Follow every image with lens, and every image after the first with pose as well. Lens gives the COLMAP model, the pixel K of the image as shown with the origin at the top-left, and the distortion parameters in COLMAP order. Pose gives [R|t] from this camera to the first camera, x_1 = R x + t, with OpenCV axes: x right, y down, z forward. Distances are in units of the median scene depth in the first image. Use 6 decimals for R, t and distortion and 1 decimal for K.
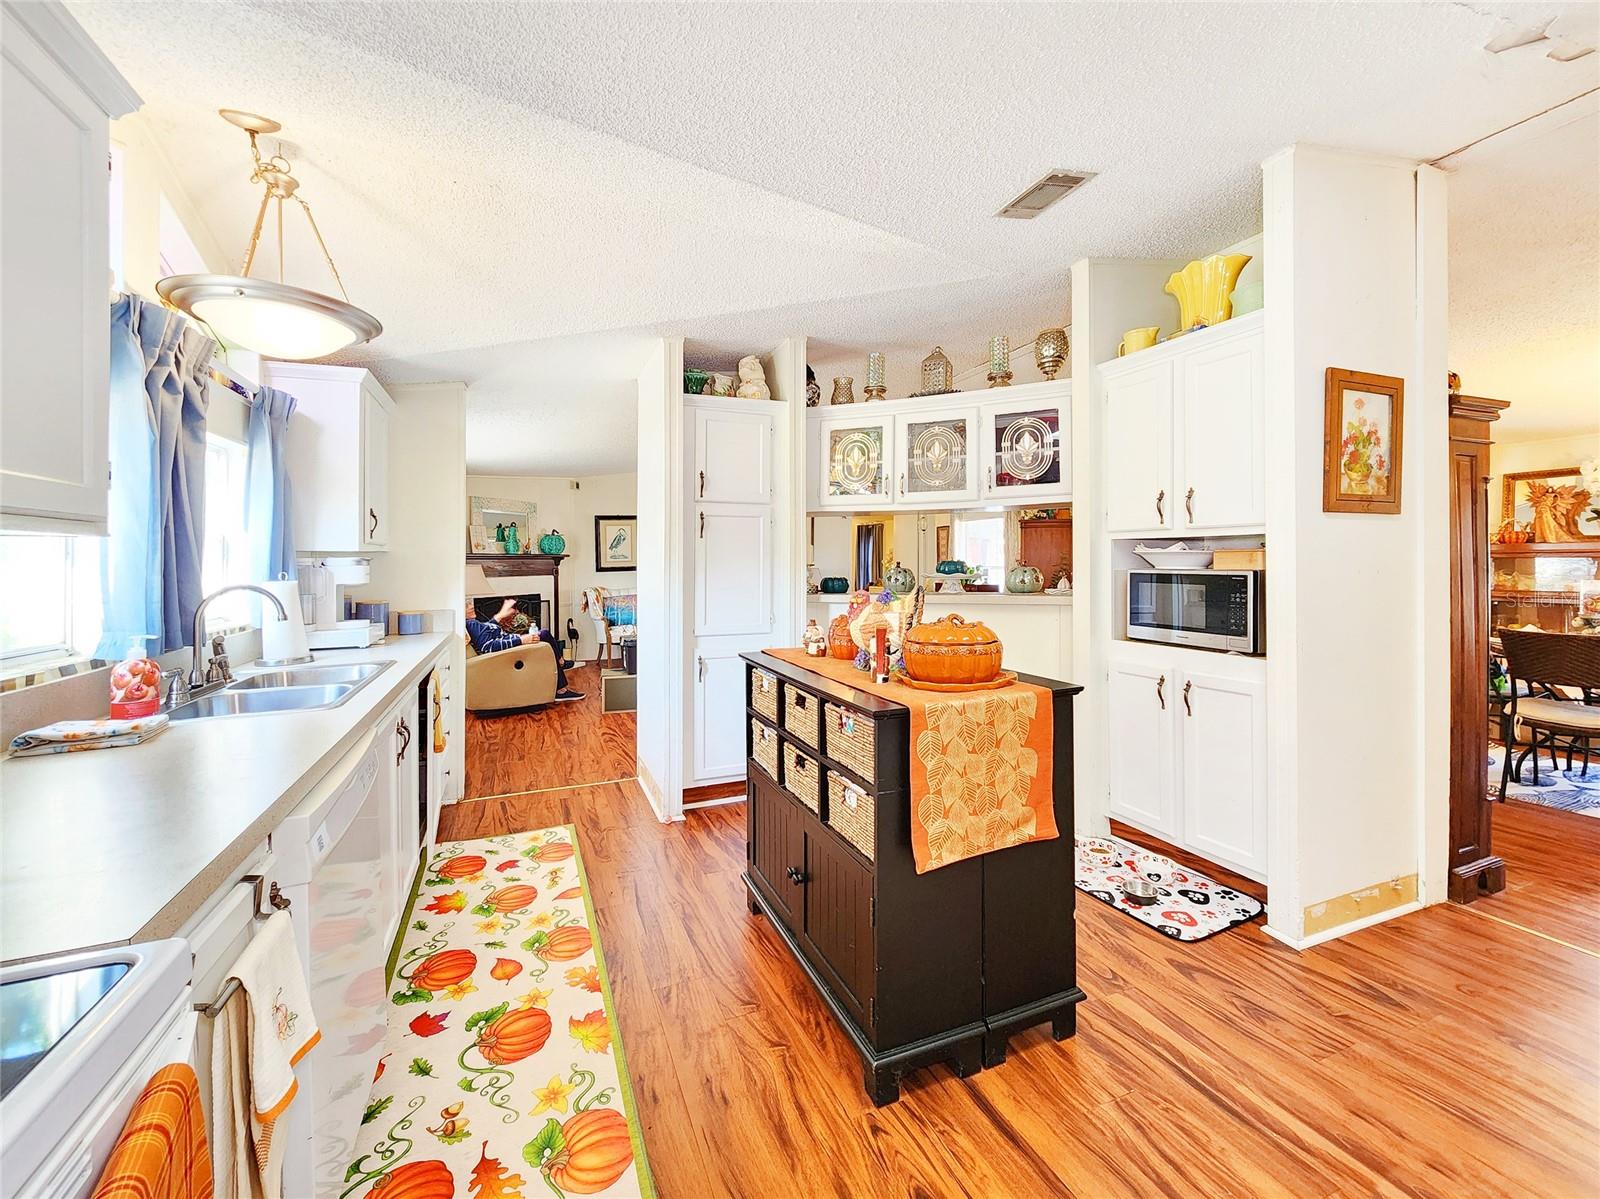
lens RADIAL K [[645.4, 0, 792.8], [0, 645.4, 532.8], [0, 0, 1]] dist [-0.013630, 0.000294]
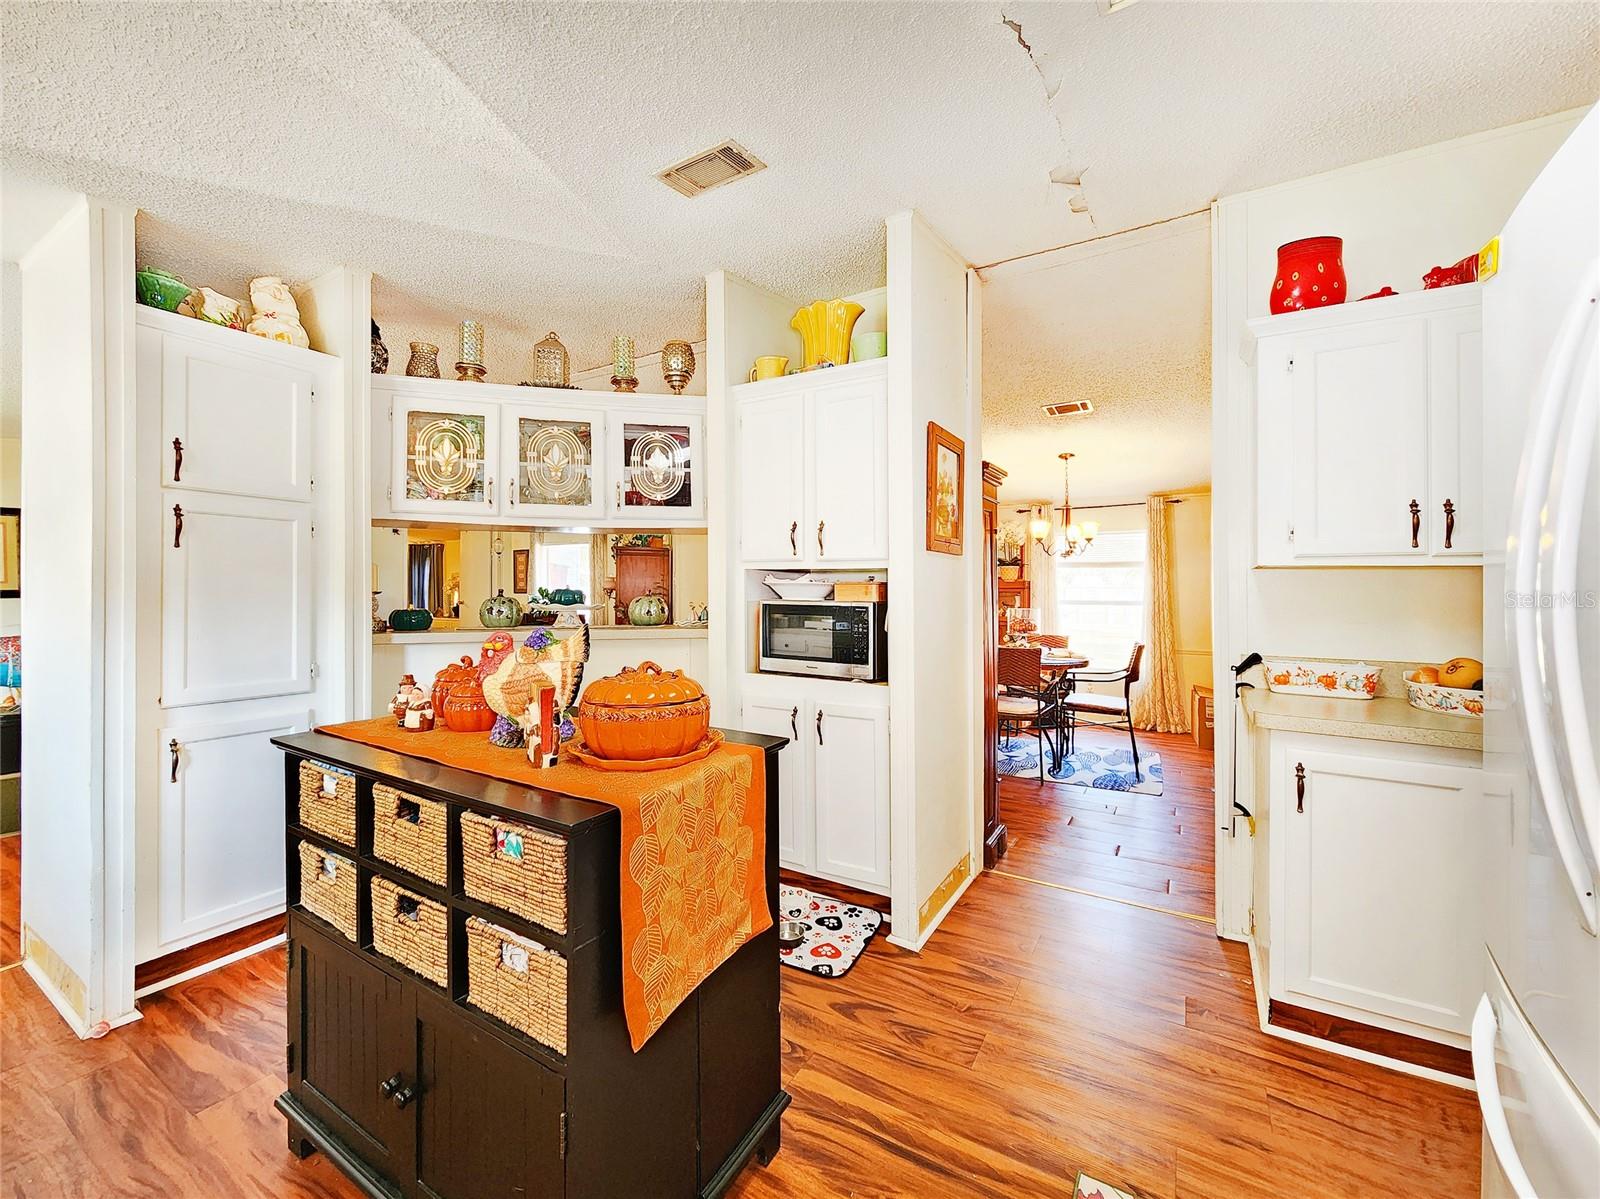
lens RADIAL K [[646.3, 0, 757.2], [0, 646.3, 590.1], [0, 0, 1]] dist [-0.000111, -0.000187]
pose [[0.816321, 0.010664, 0.577499, -0.061095], [-0.037255, 0.998720, 0.034218, 0.009435], [-0.576395, -0.049448, 0.815674, 0.240633]]
